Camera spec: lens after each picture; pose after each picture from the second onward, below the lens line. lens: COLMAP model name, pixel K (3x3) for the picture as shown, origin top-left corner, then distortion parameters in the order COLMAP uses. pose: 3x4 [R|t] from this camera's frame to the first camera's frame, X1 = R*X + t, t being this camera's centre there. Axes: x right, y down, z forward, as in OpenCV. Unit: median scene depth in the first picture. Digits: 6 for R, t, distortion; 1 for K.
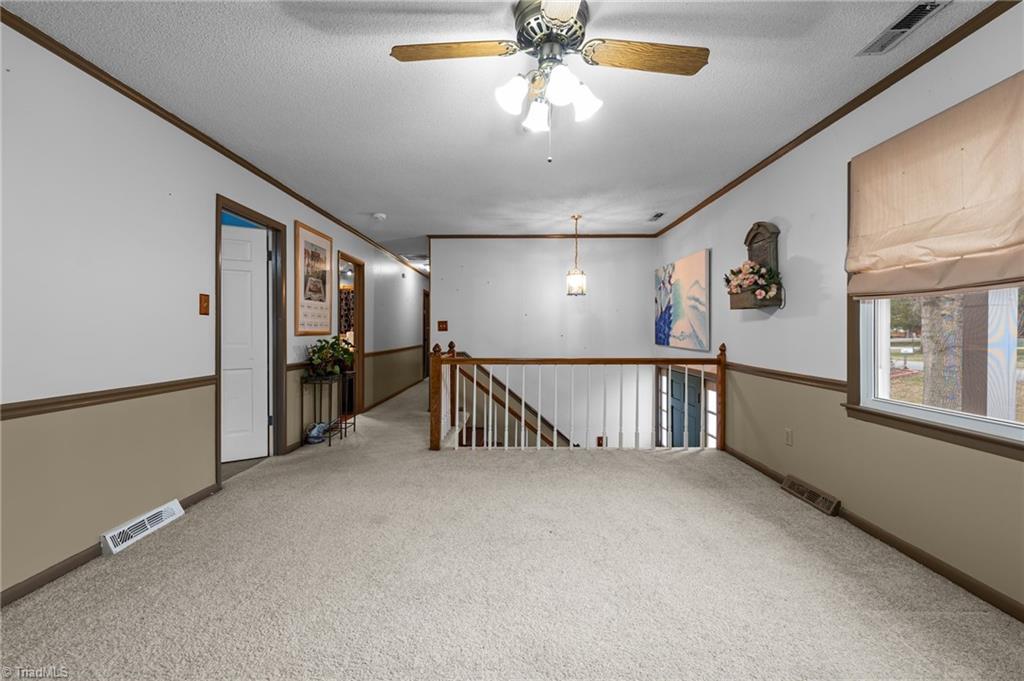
lens RADIAL K [[421.0, 0, 512.0], [0, 421.0, 340.5], [0, 0, 1]] dist [-0.002354, -0.001143]
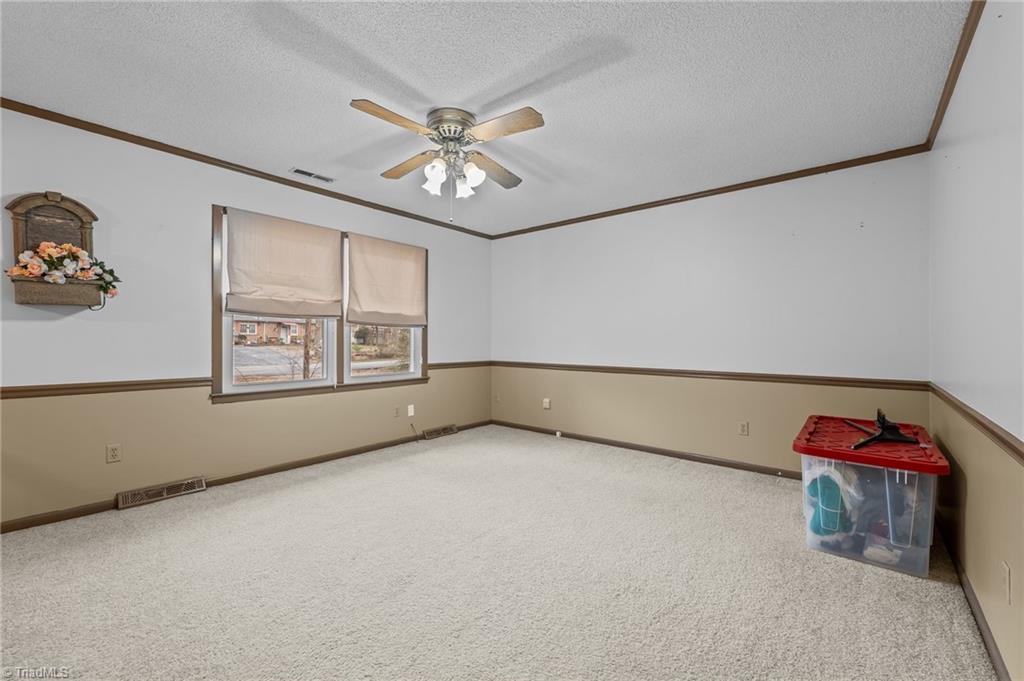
lens RADIAL K [[421.0, 0, 512.0], [0, 421.0, 340.5], [0, 0, 1]] dist [-0.002354, -0.001143]
pose [[-0.763129, -0.005698, 0.646221, -0.707346], [0.007011, 0.999829, 0.017095, -0.027060], [-0.646208, 0.017576, -0.762959, 1.380535]]
